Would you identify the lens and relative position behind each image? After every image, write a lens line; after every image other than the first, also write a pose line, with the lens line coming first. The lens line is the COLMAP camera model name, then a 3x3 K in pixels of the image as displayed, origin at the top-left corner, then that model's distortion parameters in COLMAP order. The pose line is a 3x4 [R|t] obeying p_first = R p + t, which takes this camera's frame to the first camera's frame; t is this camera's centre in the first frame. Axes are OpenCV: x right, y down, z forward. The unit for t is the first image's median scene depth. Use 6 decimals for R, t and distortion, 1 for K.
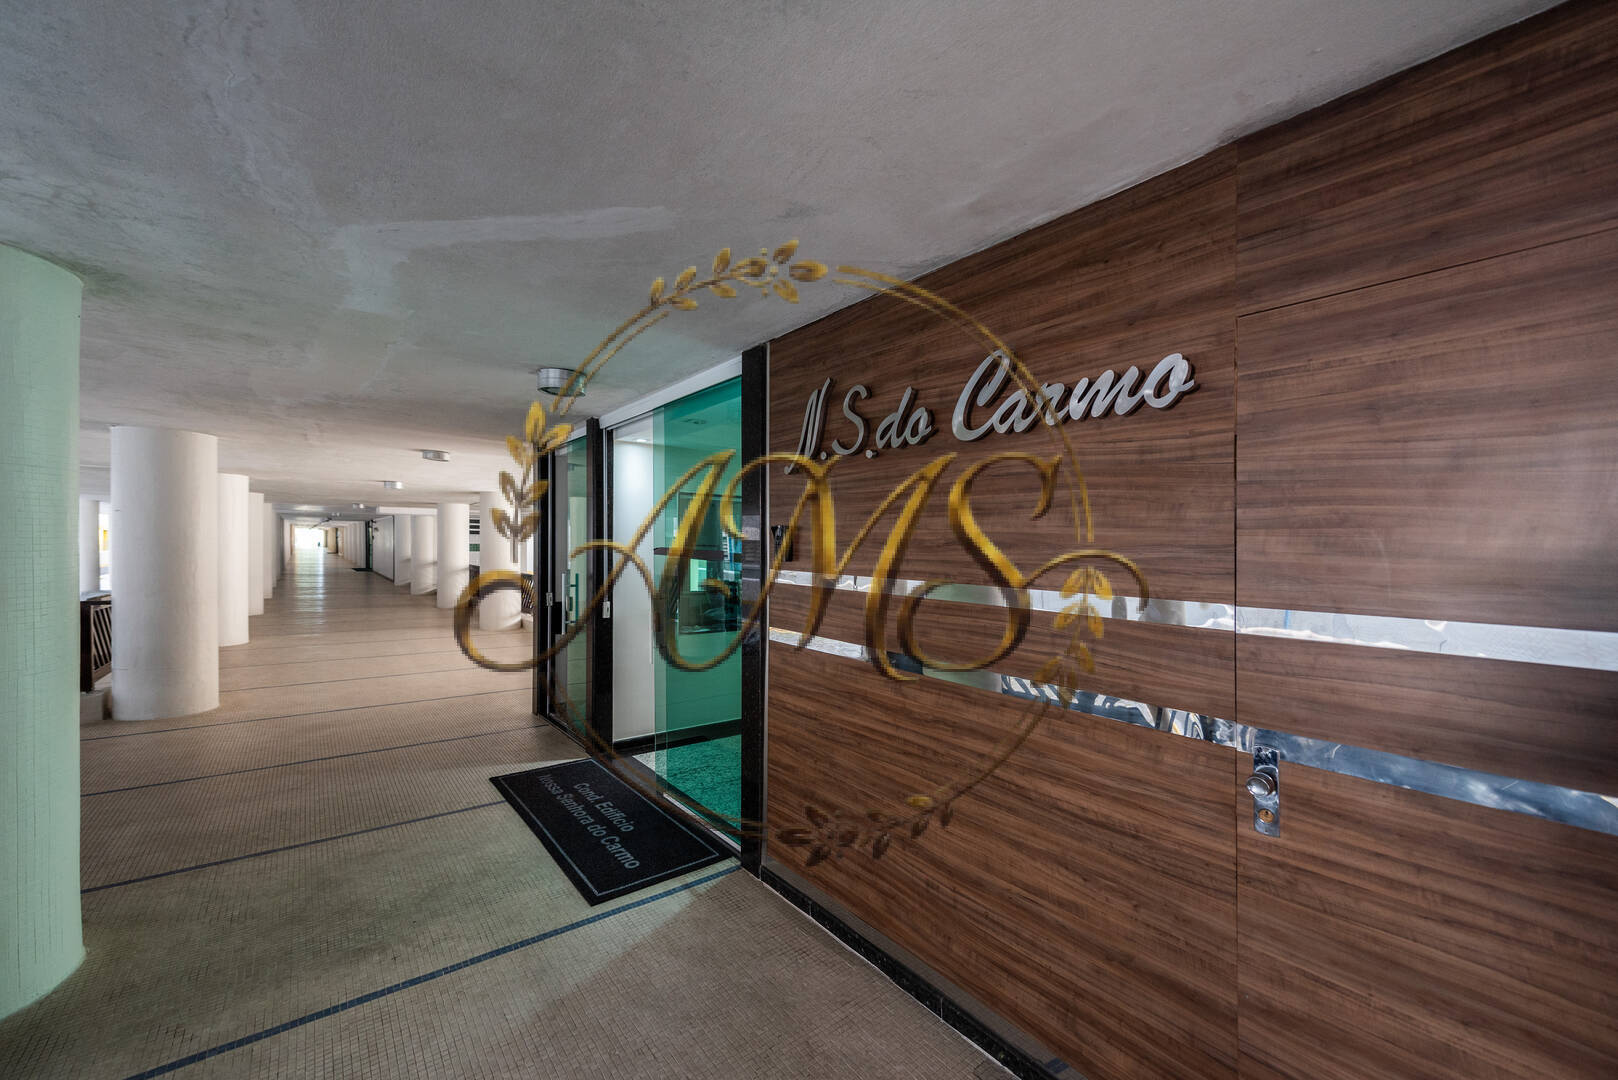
lens RADIAL K [[660.3, 0, 802.0], [0, 660.3, 523.6], [0, 0, 1]] dist [0.001316, -0.000033]
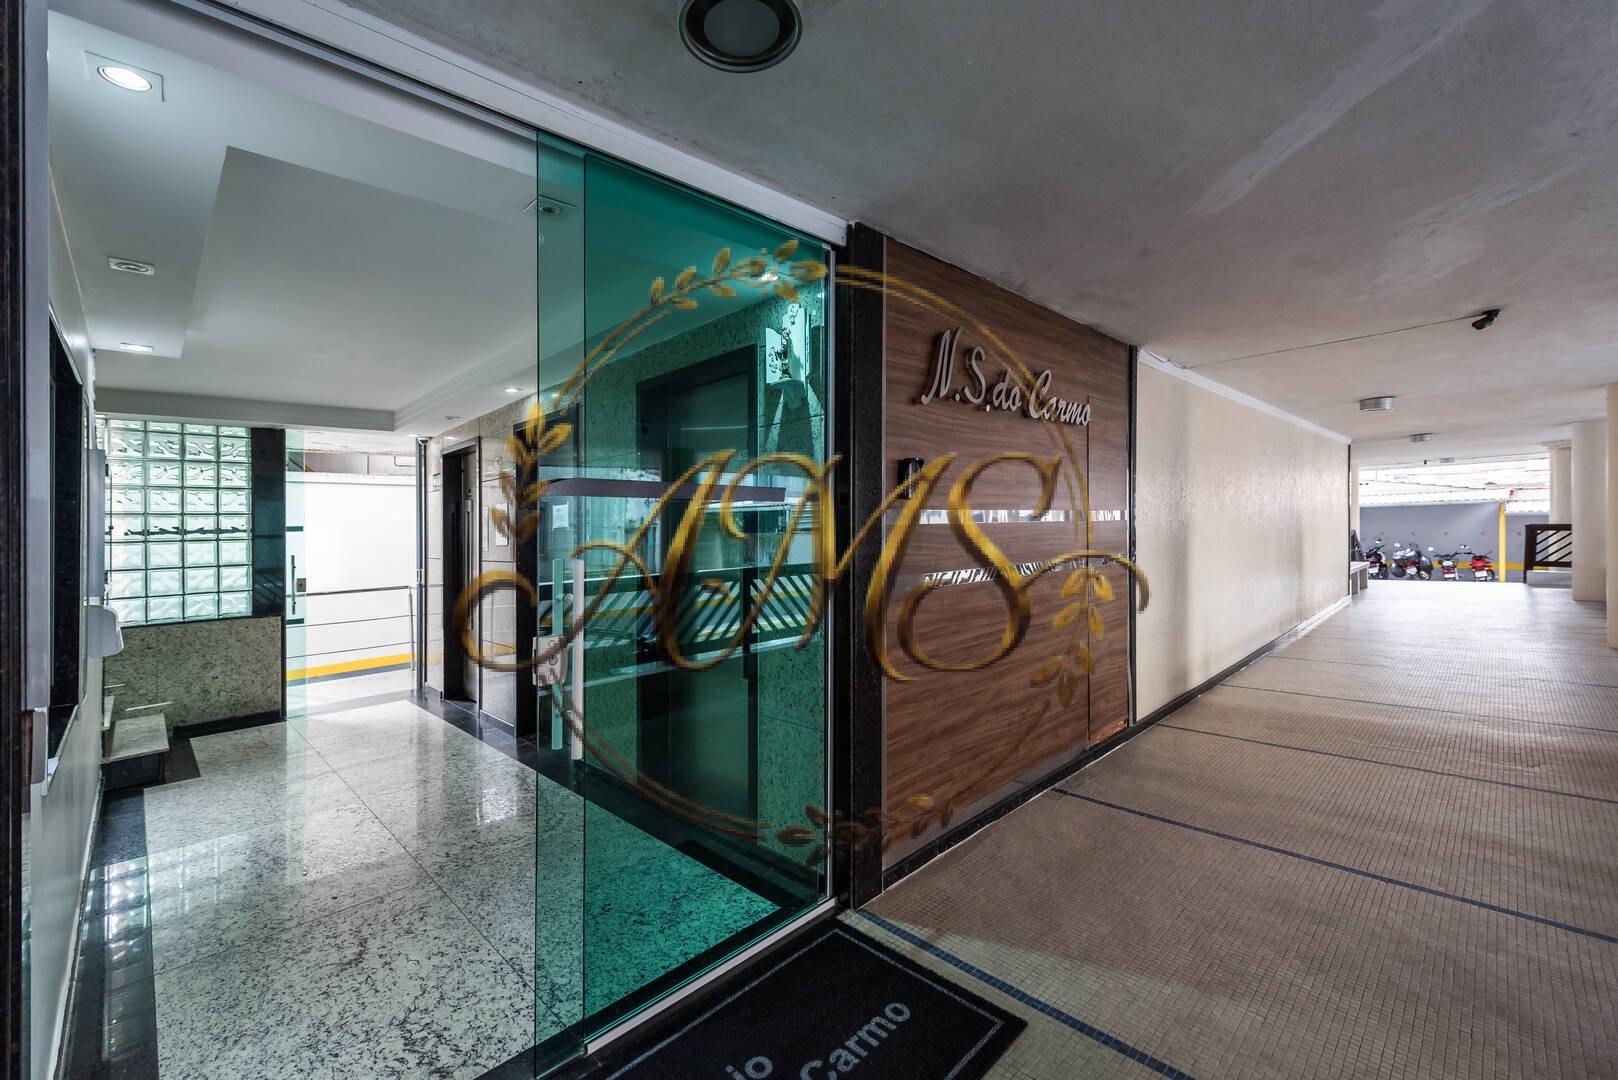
lens RADIAL K [[660.3, 0, 802.0], [0, 660.3, 523.6], [0, 0, 1]] dist [0.001316, -0.000033]
pose [[-0.115955, 0.001587, 0.993253, -0.913704], [-0.000337, 0.999999, -0.001637, 0.093527], [-0.993254, -0.000524, -0.115954, 1.269546]]
